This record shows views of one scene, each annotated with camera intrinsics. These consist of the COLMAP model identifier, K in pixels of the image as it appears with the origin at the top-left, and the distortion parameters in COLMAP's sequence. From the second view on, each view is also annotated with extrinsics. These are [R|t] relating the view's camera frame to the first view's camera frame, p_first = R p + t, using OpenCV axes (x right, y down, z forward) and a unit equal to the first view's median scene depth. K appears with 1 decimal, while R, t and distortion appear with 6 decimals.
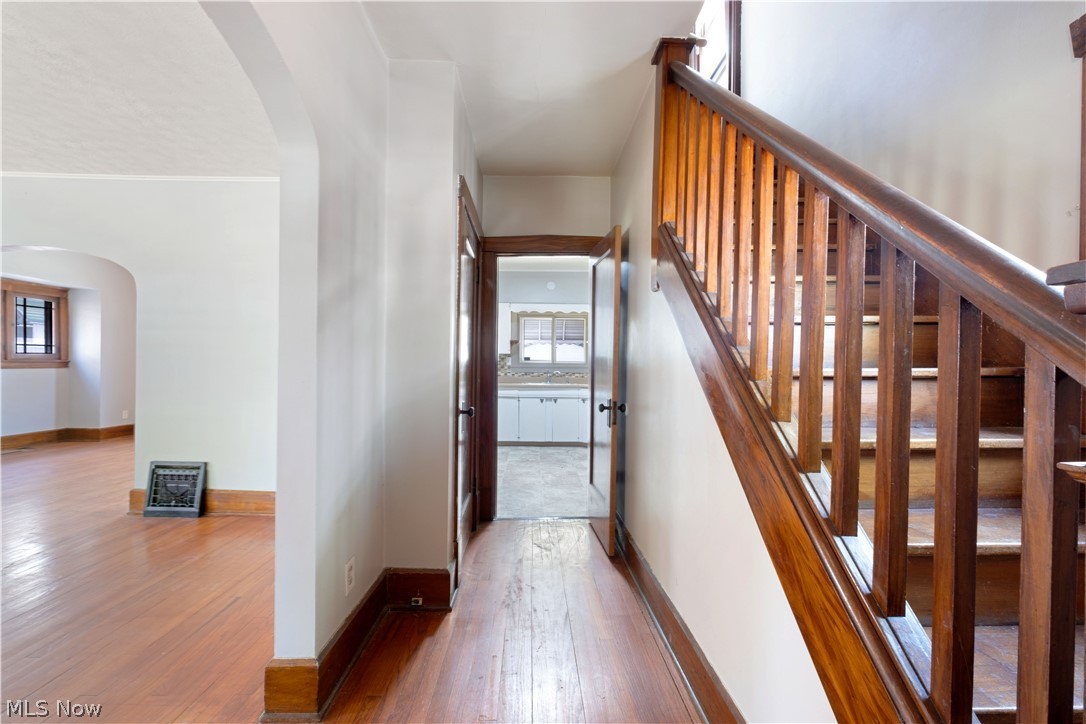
lens RADIAL K [[454.2, 0, 543.1], [0, 454.2, 369.9], [0, 0, 1]] dist [-0.007663, 0.000878]
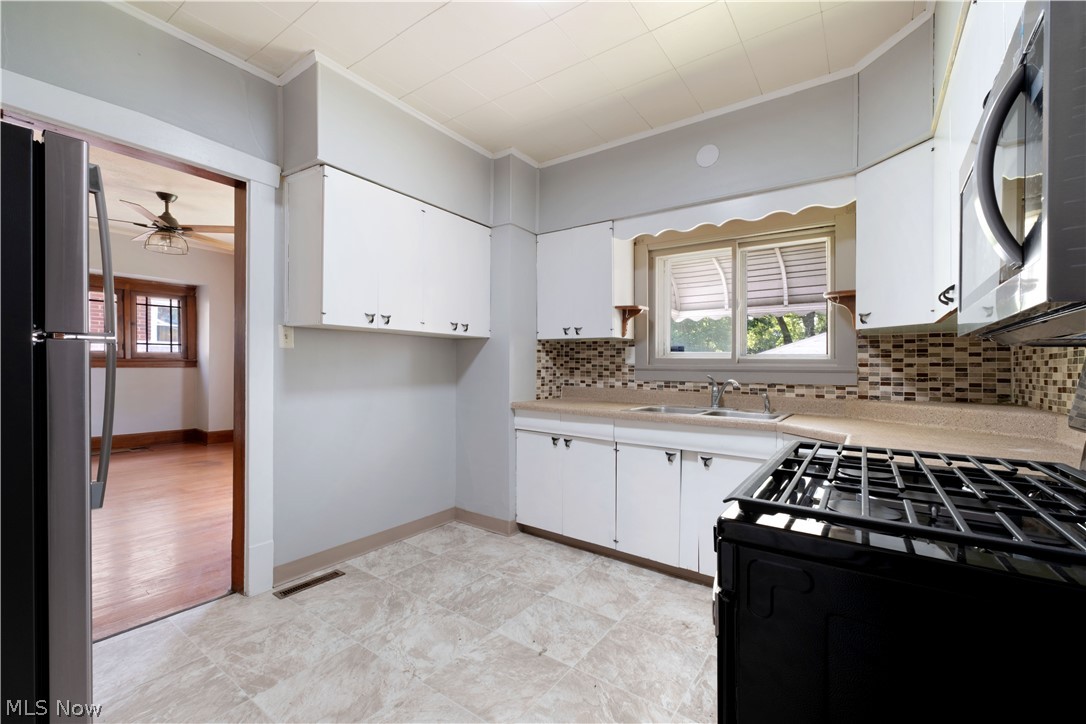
lens RADIAL K [[454.2, 0, 546.8], [0, 454.2, 367.3], [0, 0, 1]] dist [-0.007663, 0.000878]
pose [[0.801152, 0.001881, -0.598458, 0.141255], [-0.009274, 0.999914, -0.009271, -0.002616], [0.598389, 0.012978, 0.801100, 0.634878]]
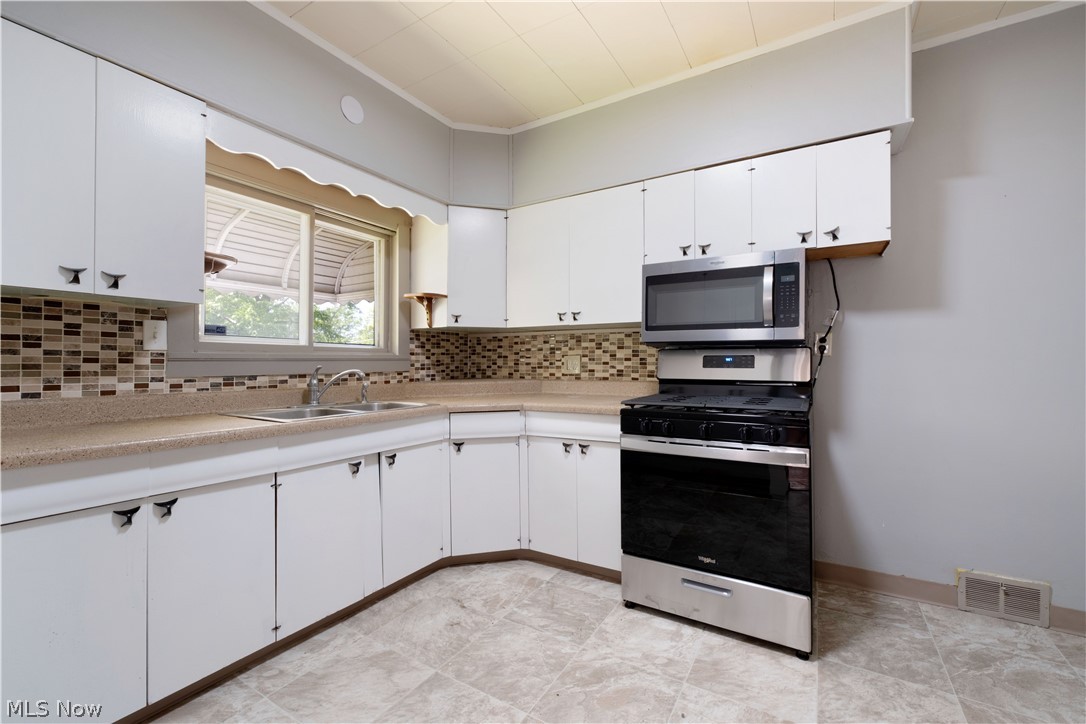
lens RADIAL K [[454.2, 0, 541.1], [0, 454.2, 357.2], [0, 0, 1]] dist [-0.007663, 0.000878]
pose [[0.545427, -0.001409, 0.838157, -0.188194], [0.007581, 0.999966, -0.003253, -0.004560], [-0.838124, 0.008128, 0.545419, 0.730333]]
